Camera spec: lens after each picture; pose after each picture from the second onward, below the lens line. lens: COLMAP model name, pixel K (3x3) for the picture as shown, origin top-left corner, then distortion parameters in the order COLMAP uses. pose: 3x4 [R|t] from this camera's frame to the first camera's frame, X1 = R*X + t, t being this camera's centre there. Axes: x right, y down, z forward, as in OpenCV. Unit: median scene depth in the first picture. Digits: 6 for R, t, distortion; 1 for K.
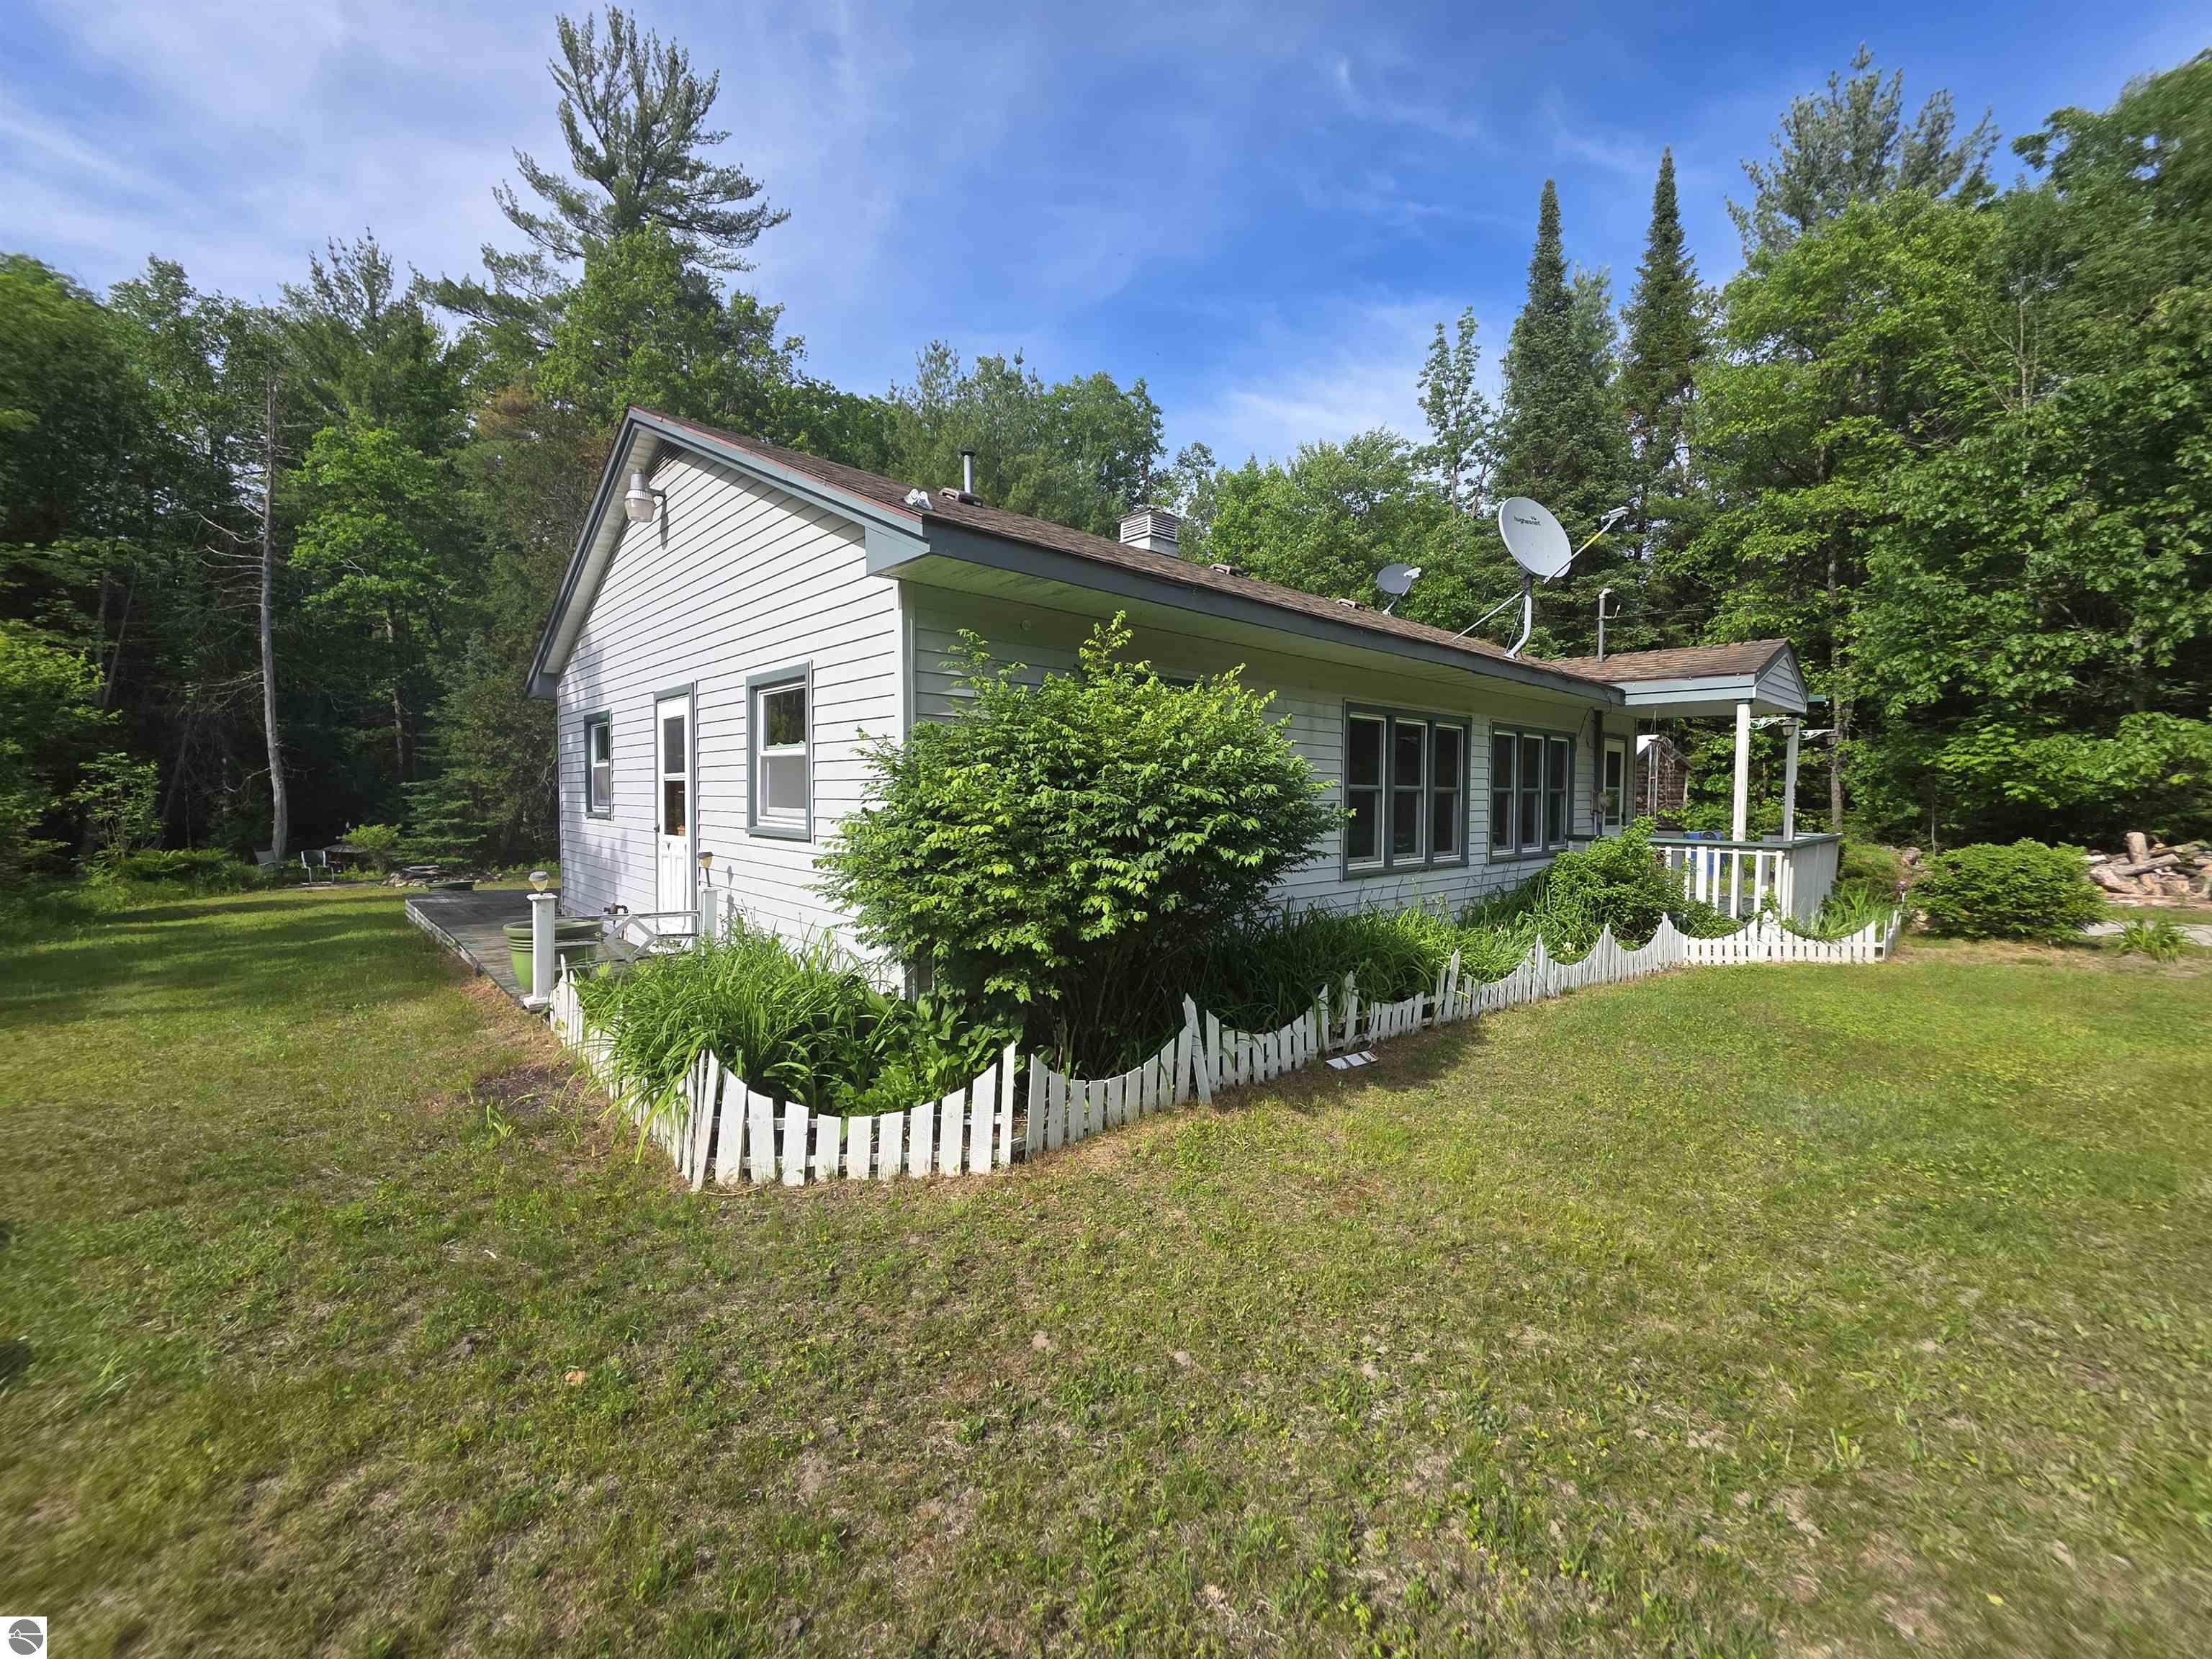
lens RADIAL K [[889.8, 0, 1106.7], [0, 889.8, 824.0], [0, 0, 1]] dist [-0.001514, 0.000325]
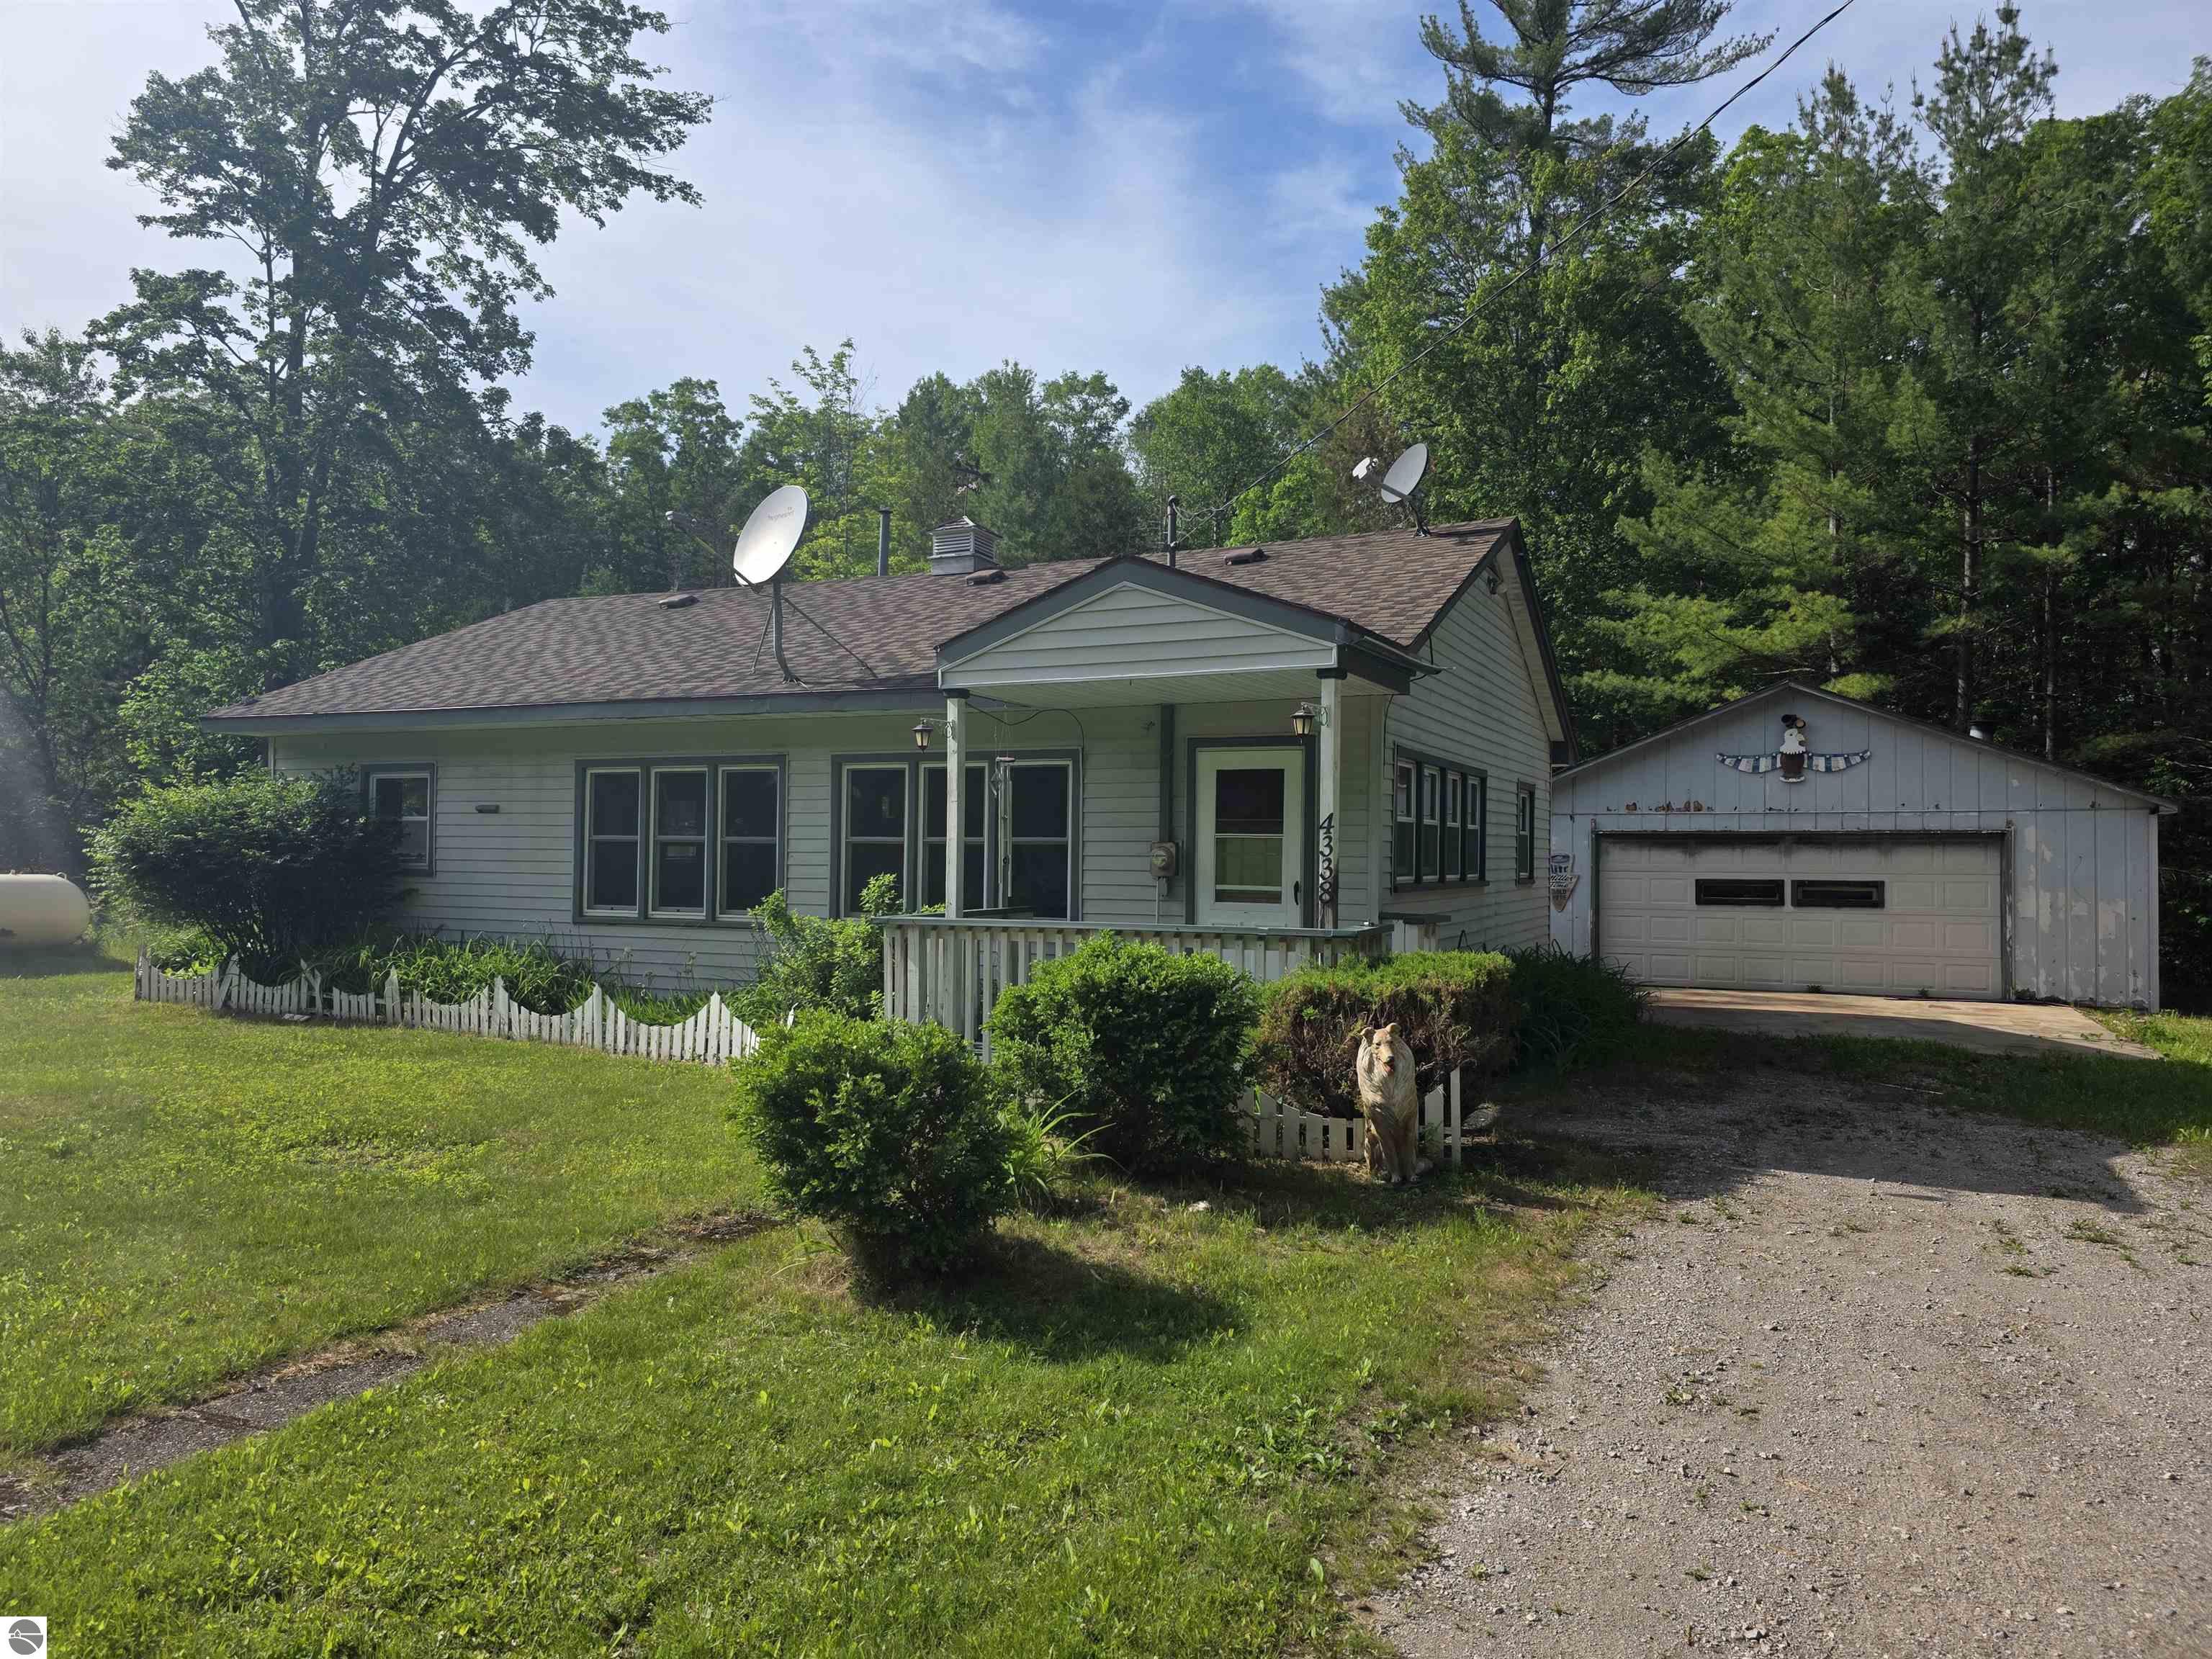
lens RADIAL K [[1498.7, 0, 1095.6], [0, 1498.7, 828.6], [0, 0, 1]] dist [0.054171, -0.047304]
pose [[0.362709, -0.020048, -0.931687, 1.935739], [-0.034657, 0.998787, -0.034984, -0.010745], [0.931258, 0.044979, 0.361574, 0.790996]]
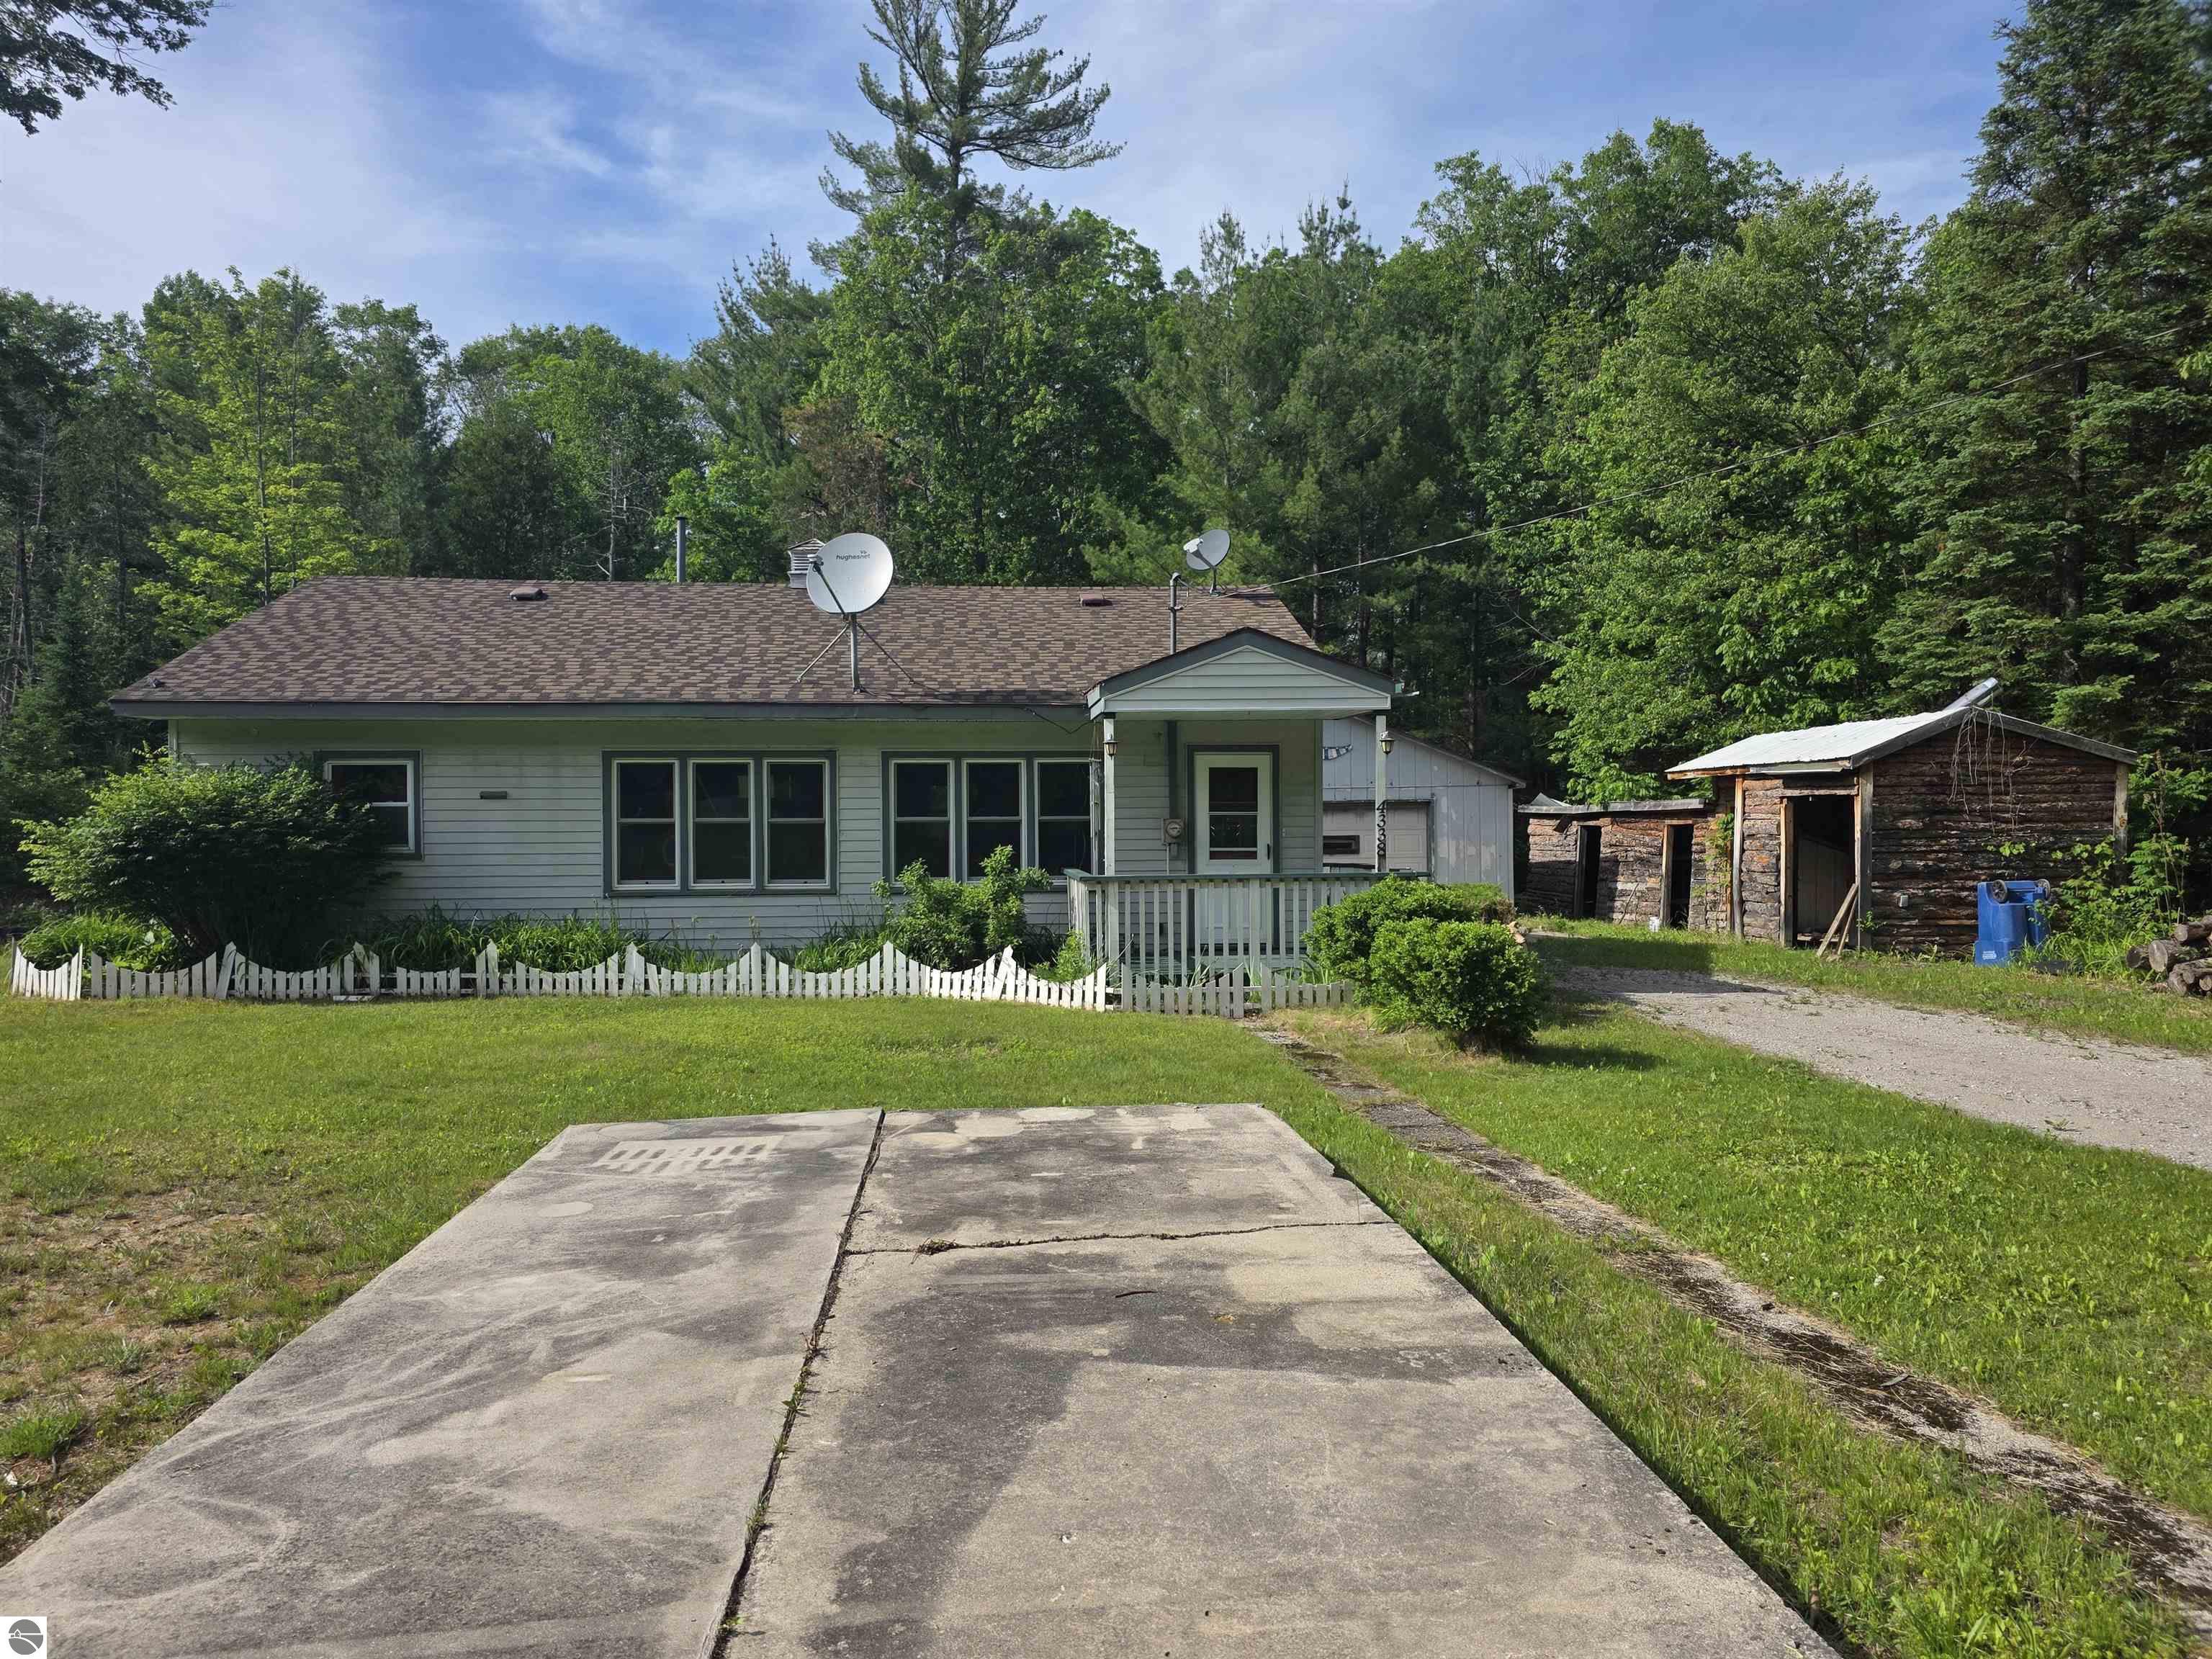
lens RADIAL K [[1498.7, 0, 1101.7], [0, 1498.7, 830.6], [0, 0, 1]] dist [0.054171, -0.047304]
pose [[0.787342, -0.007429, -0.616471, 1.808189], [-0.006243, 0.999780, -0.020021, 0.005697], [0.616484, 0.019612, 0.787123, -0.194099]]
